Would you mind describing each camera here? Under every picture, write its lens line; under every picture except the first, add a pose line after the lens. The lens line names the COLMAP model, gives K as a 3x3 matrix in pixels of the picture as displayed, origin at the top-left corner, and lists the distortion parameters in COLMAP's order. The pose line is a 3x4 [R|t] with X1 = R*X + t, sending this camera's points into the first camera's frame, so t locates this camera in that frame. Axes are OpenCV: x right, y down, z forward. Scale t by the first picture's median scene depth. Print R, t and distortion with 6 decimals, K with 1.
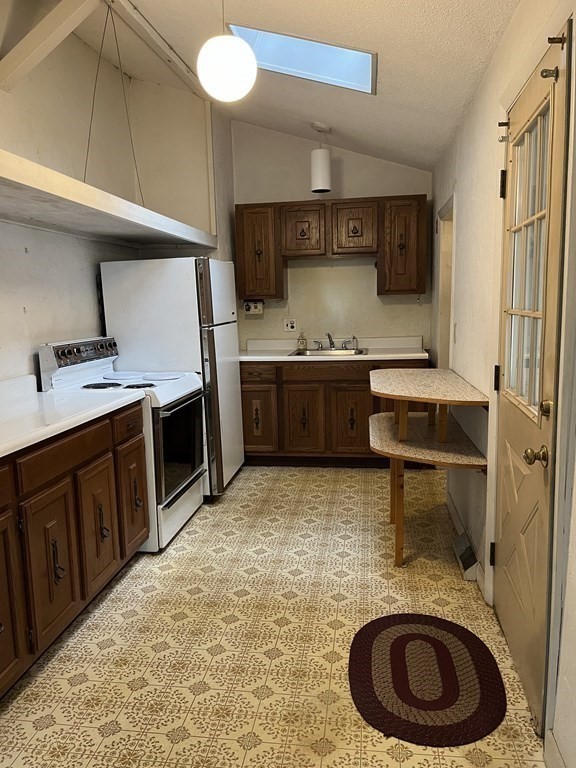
lens RADIAL K [[574.6, 0, 288.0], [0, 574.6, 384.0], [0, 0, 1]] dist [0.075410, -0.099337]
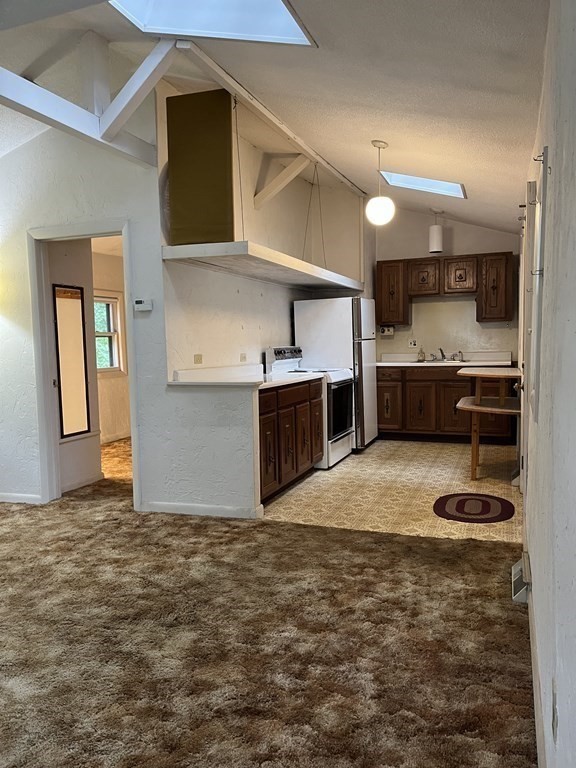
lens RADIAL K [[574.6, 0, 288.0], [0, 574.6, 384.0], [0, 0, 1]] dist [0.075410, -0.099337]
pose [[0.975032, 0.023942, -0.220768, 0.023646], [-0.037576, 0.997623, -0.057766, 0.110498], [0.218860, 0.064619, 0.973614, -0.532263]]
